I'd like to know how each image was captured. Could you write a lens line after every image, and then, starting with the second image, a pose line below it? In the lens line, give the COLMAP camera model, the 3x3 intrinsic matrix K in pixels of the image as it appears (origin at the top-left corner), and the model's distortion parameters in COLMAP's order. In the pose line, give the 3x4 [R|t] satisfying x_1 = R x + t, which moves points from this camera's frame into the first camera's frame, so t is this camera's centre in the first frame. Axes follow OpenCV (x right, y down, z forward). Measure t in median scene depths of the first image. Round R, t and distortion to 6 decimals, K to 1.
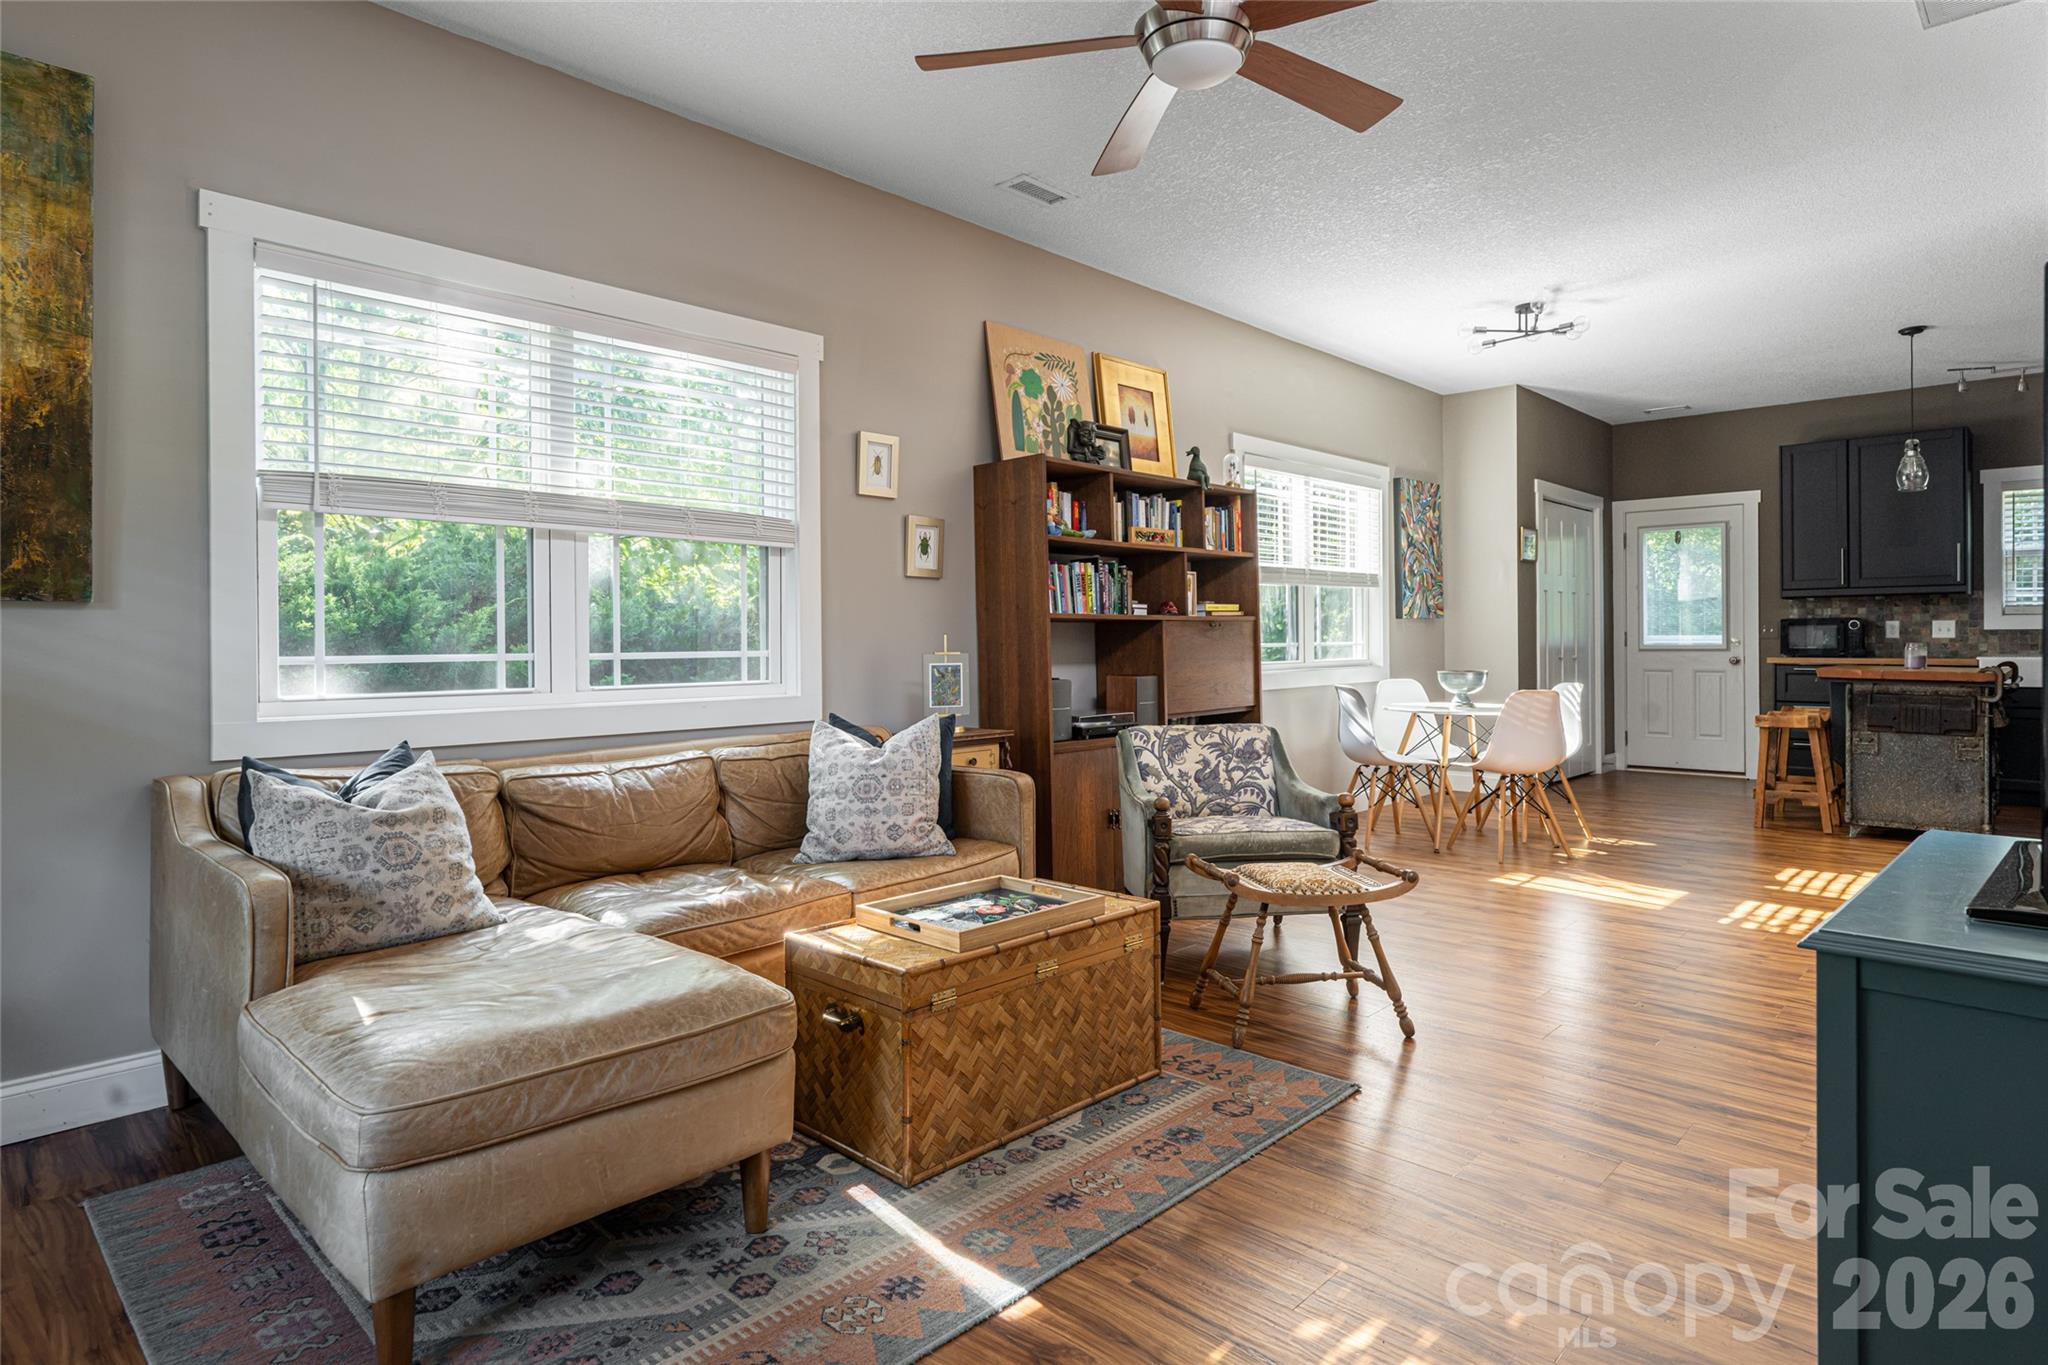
lens RADIAL K [[1121.7, 0, 1040.1], [0, 1121.7, 635.9], [0, 0, 1]] dist [0.011957, 0.000033]
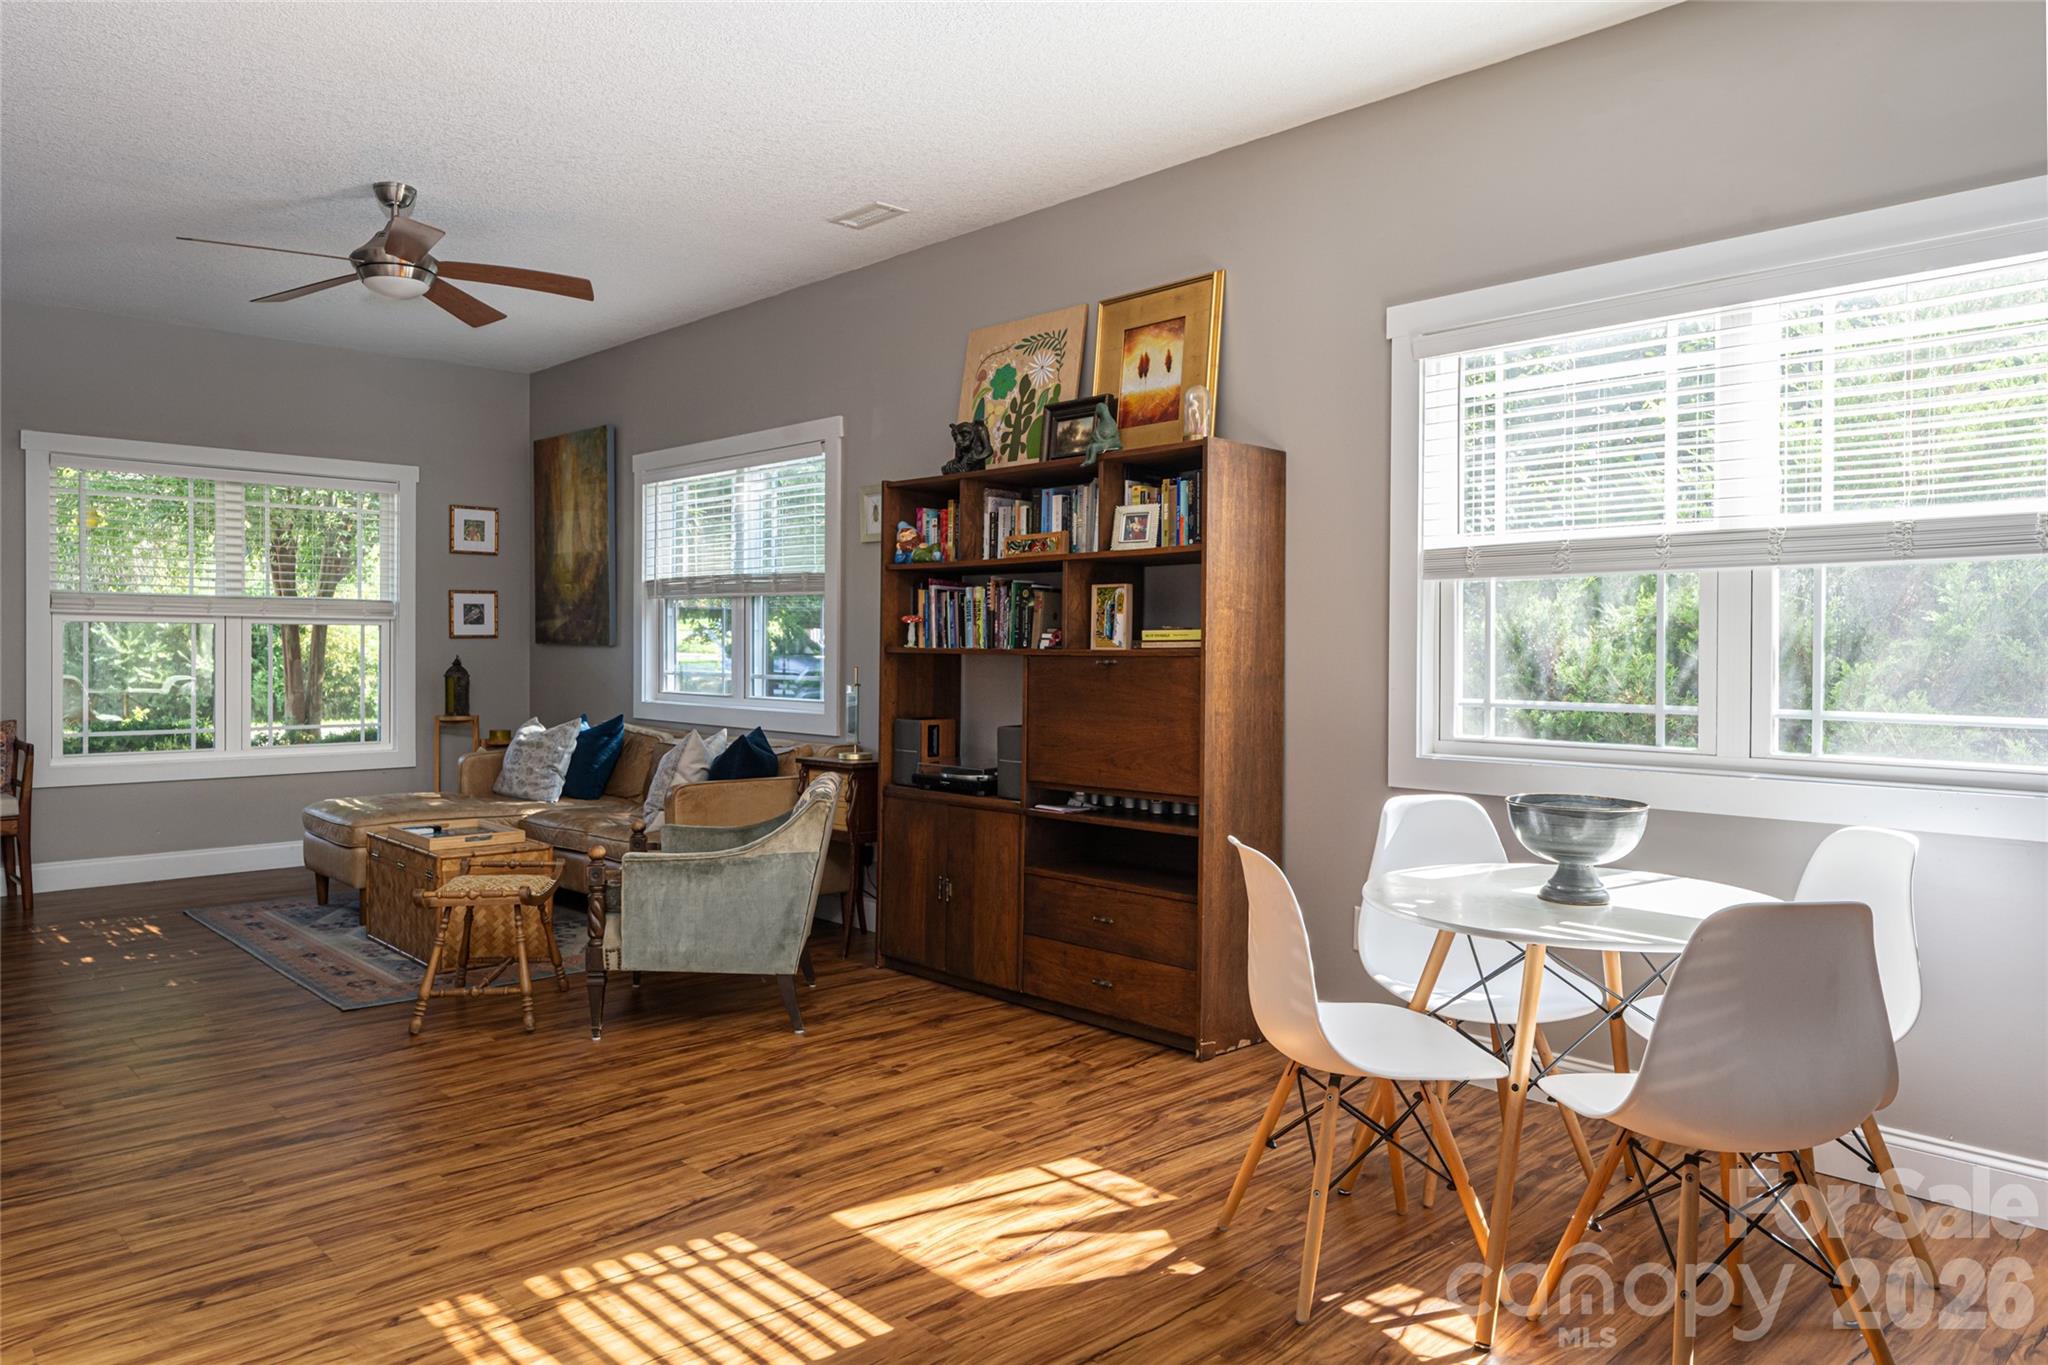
lens RADIAL K [[1365.4, 0, 1034.5], [0, 1365.4, 647.1], [0, 0, 1]] dist [0.004880, 0.007938]
pose [[-0.057050, 0.008729, -0.998333, 1.230227], [-0.001287, 0.999960, 0.008817, -0.032876], [0.998370, 0.001788, -0.057037, 1.268381]]
